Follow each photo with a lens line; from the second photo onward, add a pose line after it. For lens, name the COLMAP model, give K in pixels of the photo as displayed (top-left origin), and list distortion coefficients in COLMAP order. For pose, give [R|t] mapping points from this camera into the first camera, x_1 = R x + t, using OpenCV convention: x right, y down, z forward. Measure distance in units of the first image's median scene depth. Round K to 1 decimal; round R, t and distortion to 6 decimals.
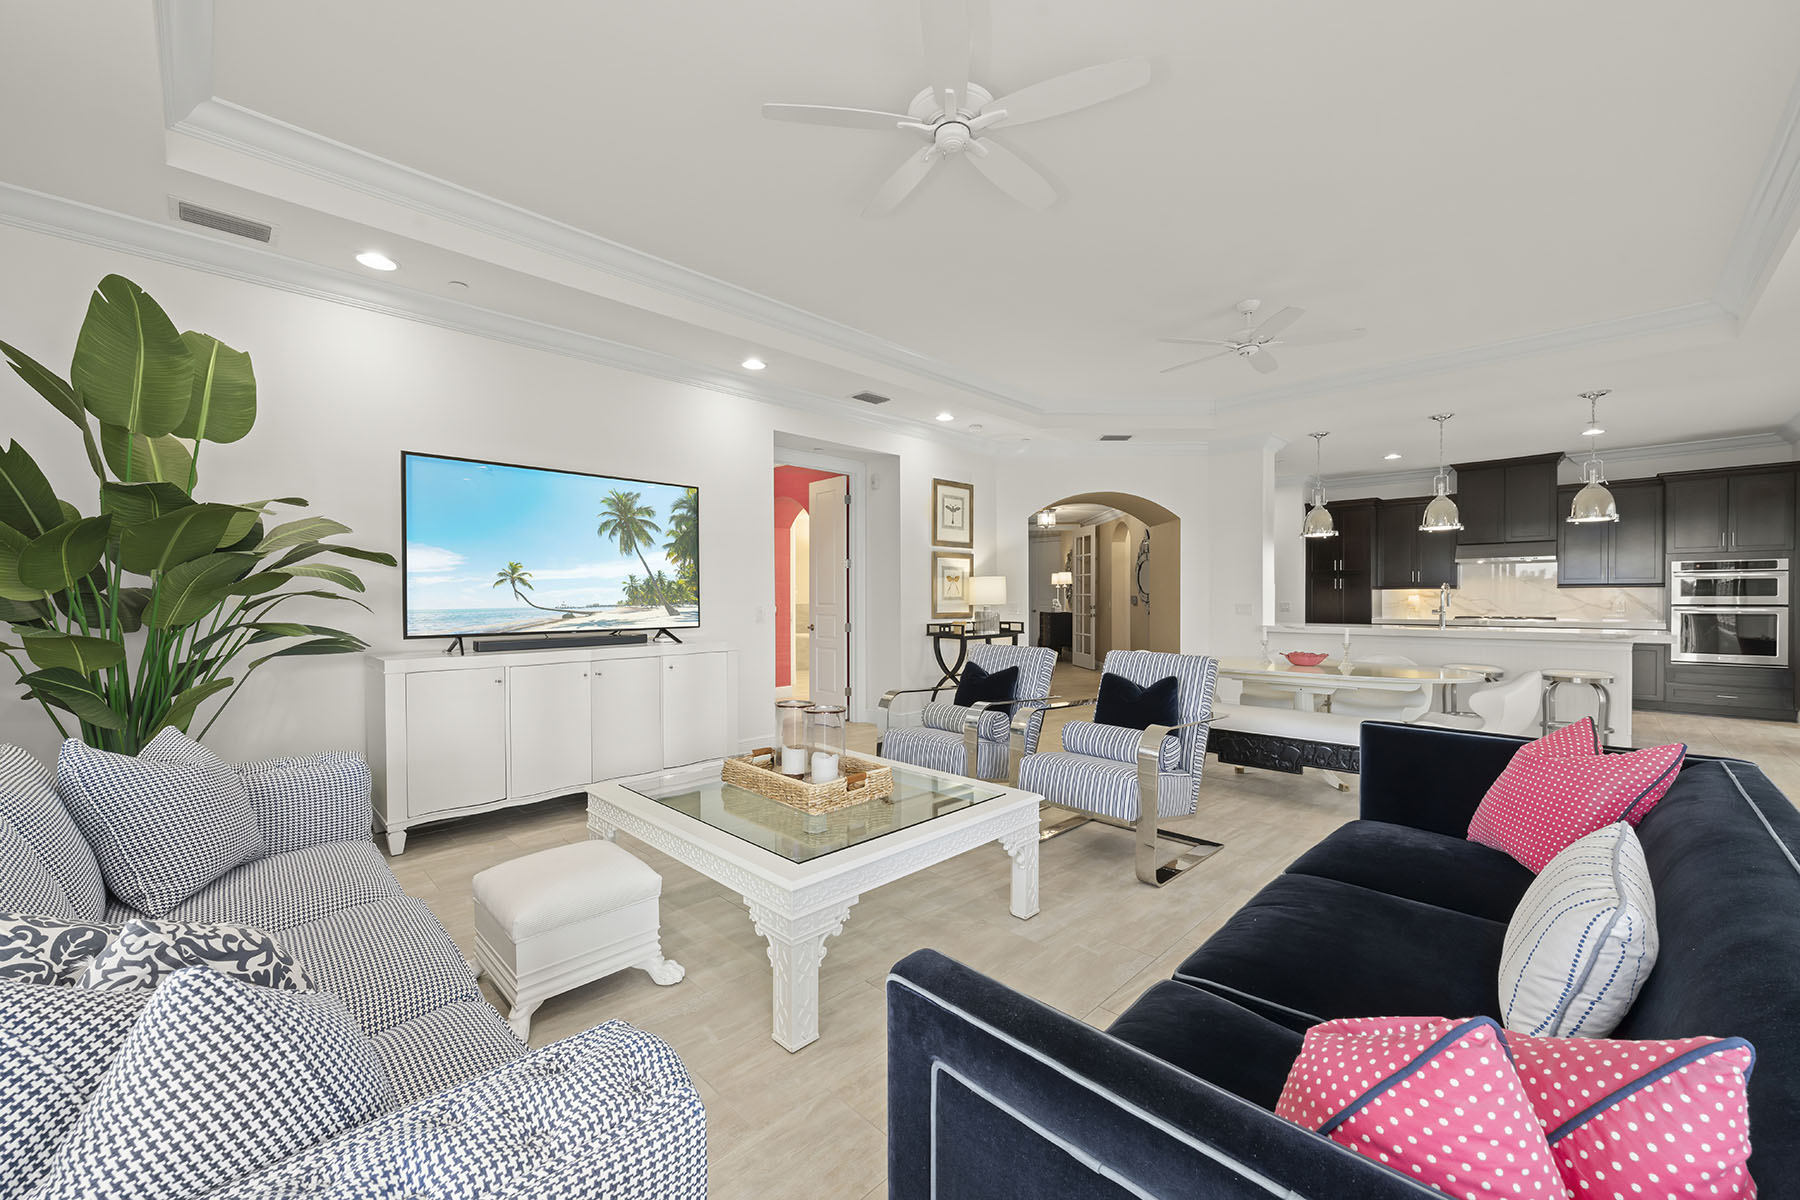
lens RADIAL K [[689.1, 0, 909.3], [0, 689.1, 603.4], [0, 0, 1]] dist [0.012787, 0.000082]
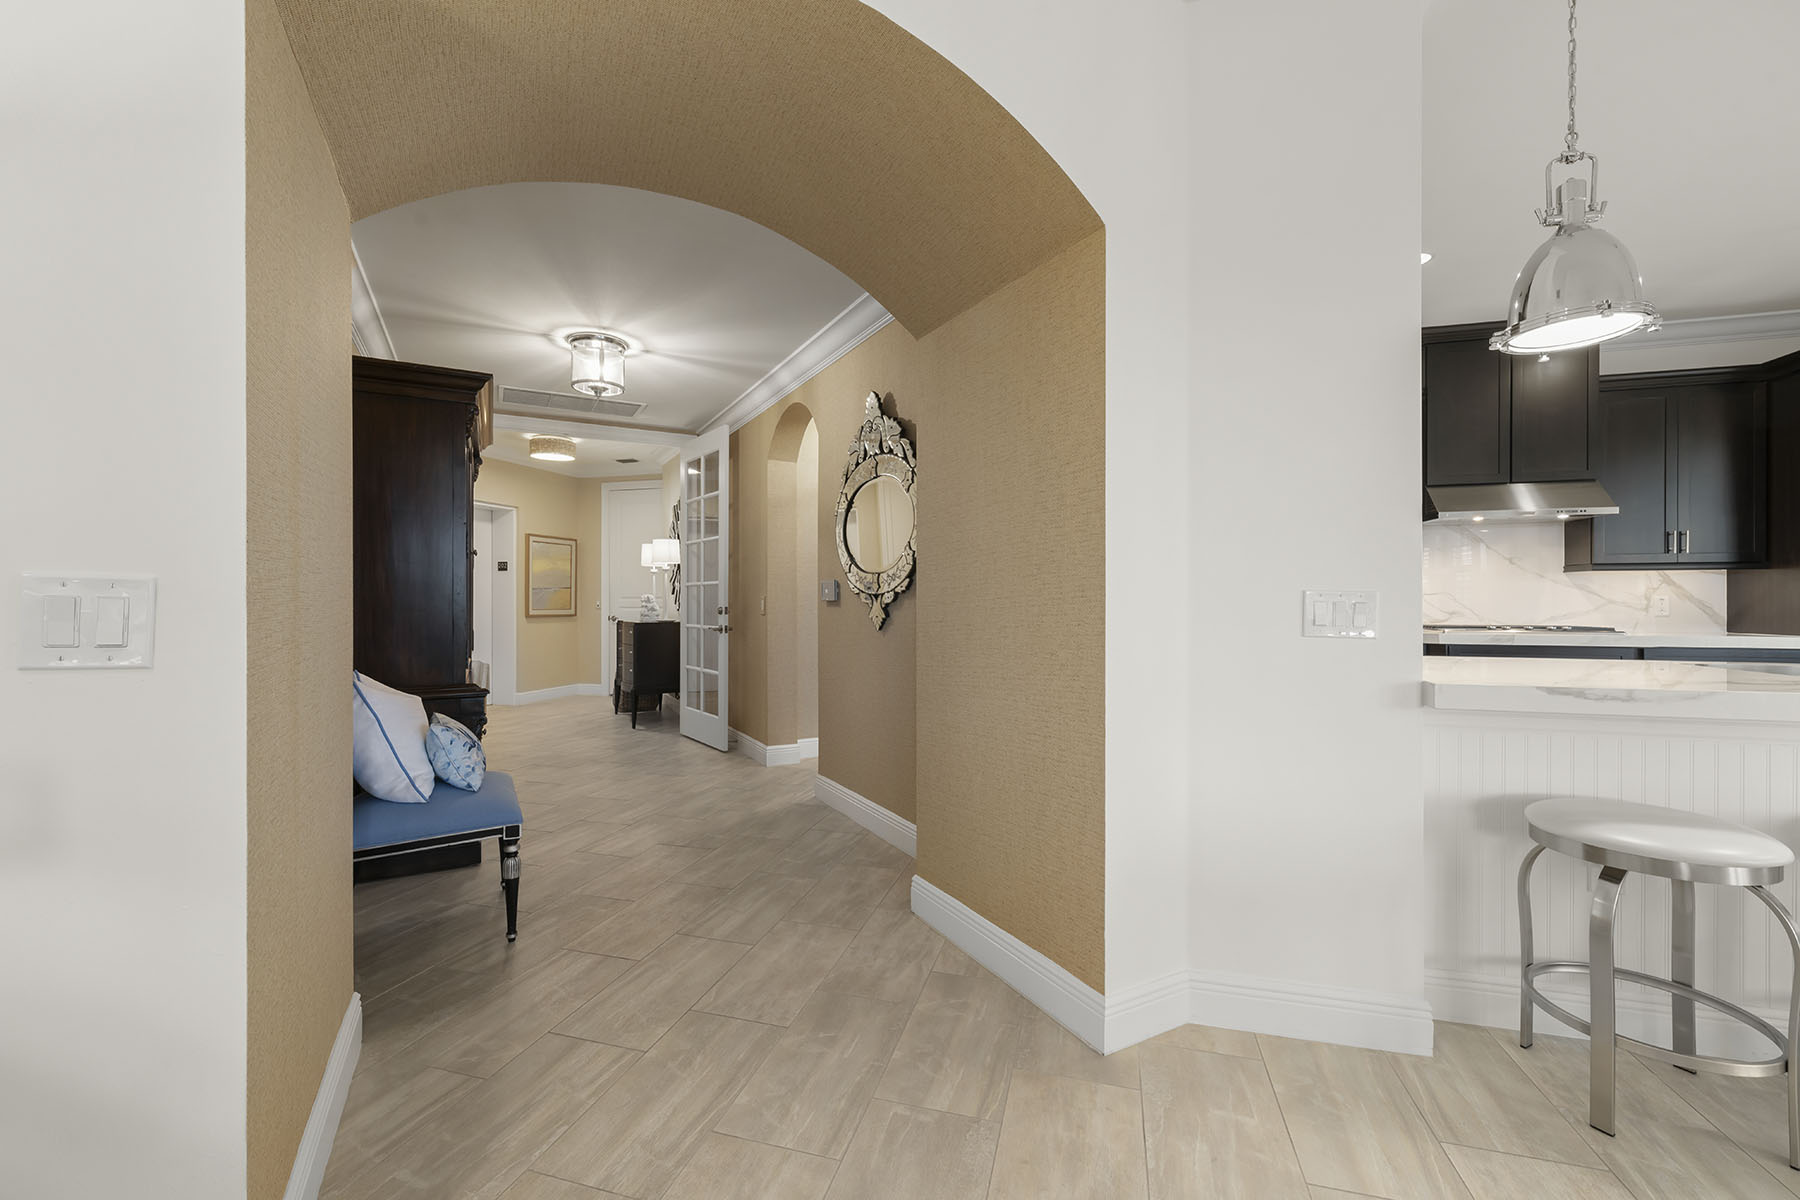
lens RADIAL K [[732.3, 0, 900.3], [0, 732.3, 595.5], [0, 0, 1]] dist [-0.000598, -0.000303]
pose [[0.876951, 0.006186, 0.480540, 0.299791], [0.001351, 0.999881, -0.015338, 0.006727], [-0.480578, 0.014100, 0.876838, 1.141899]]
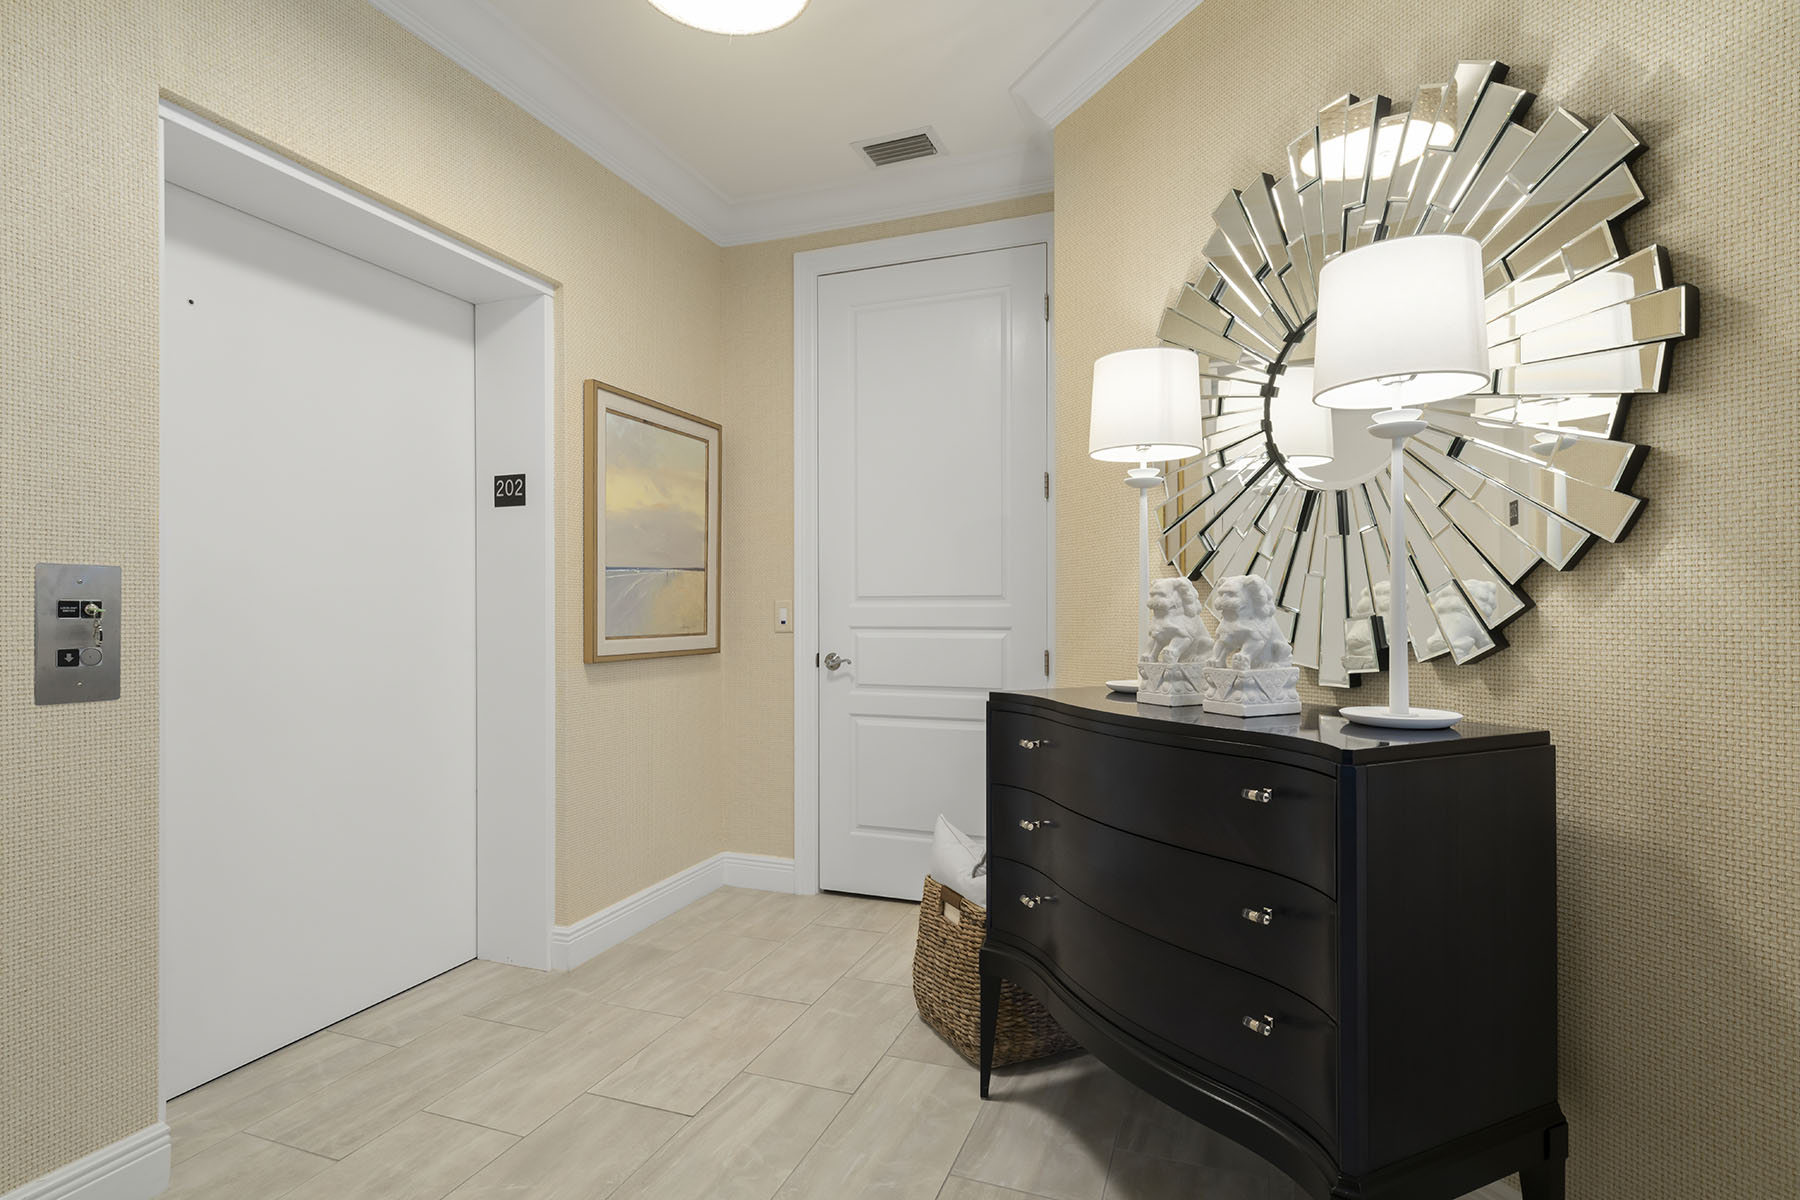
lens RADIAL K [[900.1, 0, 898.3], [0, 900.1, 605.6], [0, 0, 1]] dist [0.003626, 0.000320]
pose [[0.920133, 0.001813, 0.391601, 0.308241], [0.001710, 0.999961, -0.008648, -0.002764], [-0.391601, 0.008627, 0.920094, 2.220654]]
